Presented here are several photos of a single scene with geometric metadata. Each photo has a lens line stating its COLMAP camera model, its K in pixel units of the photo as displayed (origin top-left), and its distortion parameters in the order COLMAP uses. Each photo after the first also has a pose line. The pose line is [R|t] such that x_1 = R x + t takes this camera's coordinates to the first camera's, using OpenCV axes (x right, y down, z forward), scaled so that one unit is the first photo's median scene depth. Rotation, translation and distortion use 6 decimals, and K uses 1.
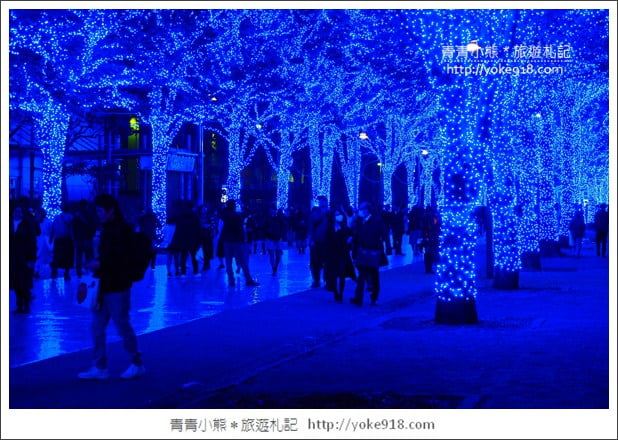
lens RADIAL K [[1594.2, 0, 337.4], [0, 1594.2, 183.6], [0, 0, 1]] dist [0.117666, 0.000000]
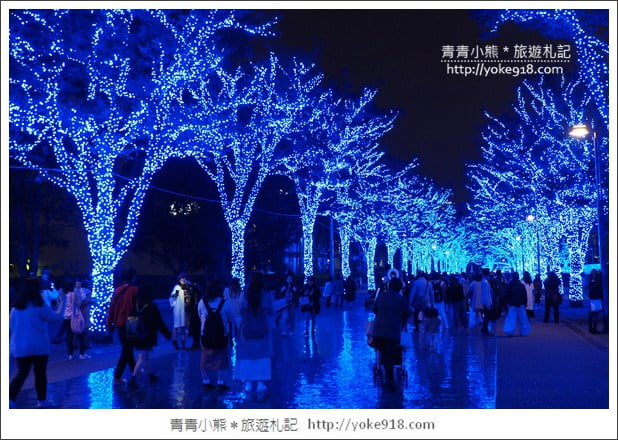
lens RADIAL K [[674.0, 0, 313.7], [0, 674.0, 217.3], [0, 0, 1]] dist [-0.004800, 0.000000]
pose [[0.995259, -0.019941, -0.095192, -0.227914], [0.013010, 0.997255, -0.072891, -0.002842], [0.096384, 0.071307, 0.992787, -0.313304]]
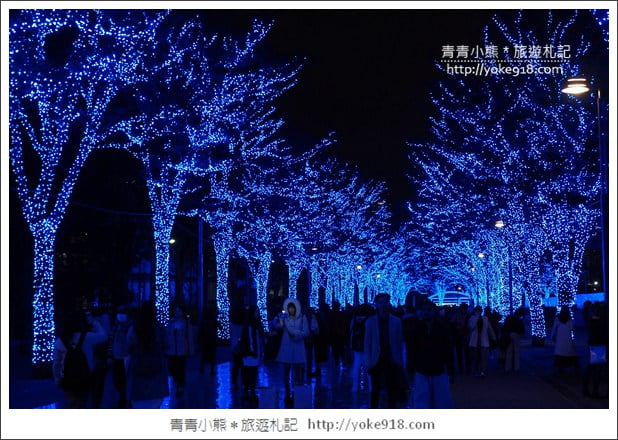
lens RADIAL K [[1011.2, 0, 313.2], [0, 1011.2, 220.7], [0, 0, 1]] dist [-0.001313, 0.000000]
pose [[0.999371, -0.006708, 0.034814, -0.222109], [0.009249, 0.997266, -0.073320, -0.001608], [-0.034227, 0.073596, 0.996701, -0.278534]]
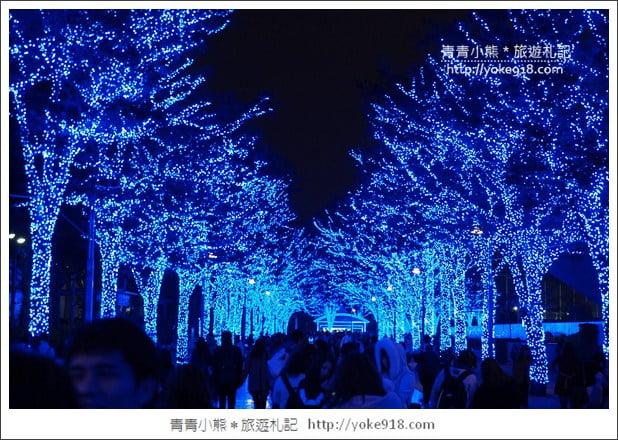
lens RADIAL K [[1221.6, 0, 307.7], [0, 1221.6, 215.9], [0, 0, 1]] dist [-0.001393, 0.000000]
pose [[0.988892, 0.027338, 0.146097, -0.281529], [-0.015533, 0.996565, -0.081342, -0.005766], [-0.147819, 0.078170, 0.985920, -0.118937]]
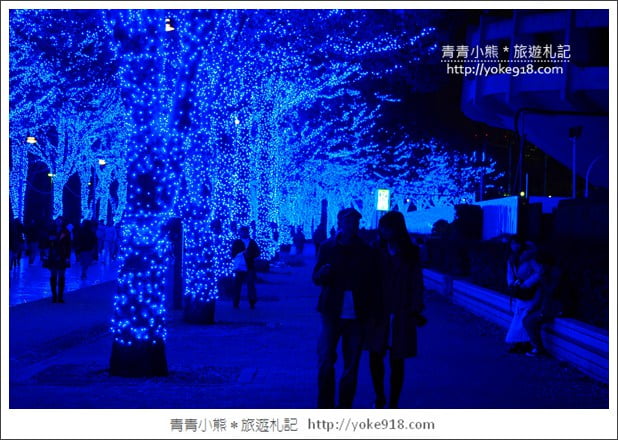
lens RADIAL K [[1709.1, 0, 322.1], [0, 1709.1, 188.2], [0, 0, 1]] dist [0.099780, 0.000000]
pose [[0.982878, 0.027294, 0.182223, 0.007591], [-0.026006, 0.999617, -0.009457, 0.004219], [-0.182412, 0.004556, 0.983212, 0.137741]]
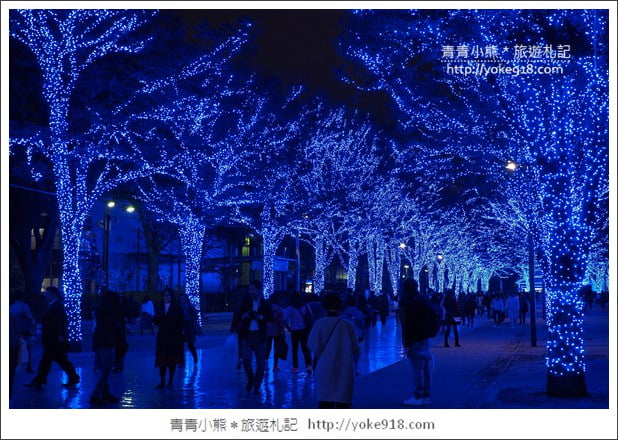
lens RADIAL K [[1011.2, 0, 318.0], [0, 1011.2, 191.4], [0, 0, 1]] dist [-0.001313, 0.000000]
pose [[0.998488, -0.015799, -0.052653, -0.036922], [0.011079, 0.995992, -0.088752, 0.006522], [0.053844, 0.088034, 0.994661, 0.211006]]
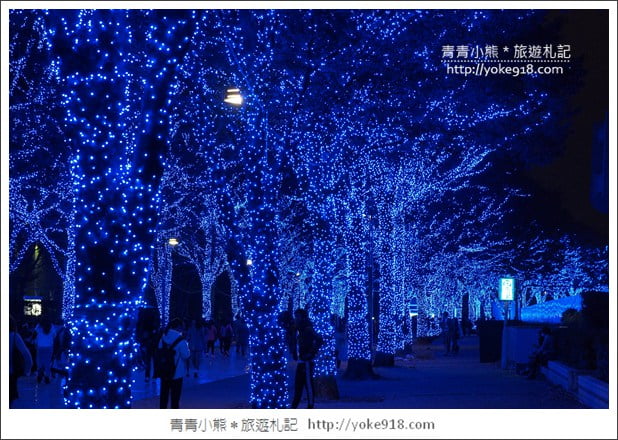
lens RADIAL K [[1546.8, 0, 328.4], [0, 1546.8, 191.2], [0, 0, 1]] dist [0.059492, 0.000000]
pose [[0.995615, 0.008718, 0.093138, 0.069520], [-0.002270, 0.997606, -0.069117, 0.007453], [-0.093517, 0.068602, 0.993251, 0.337649]]
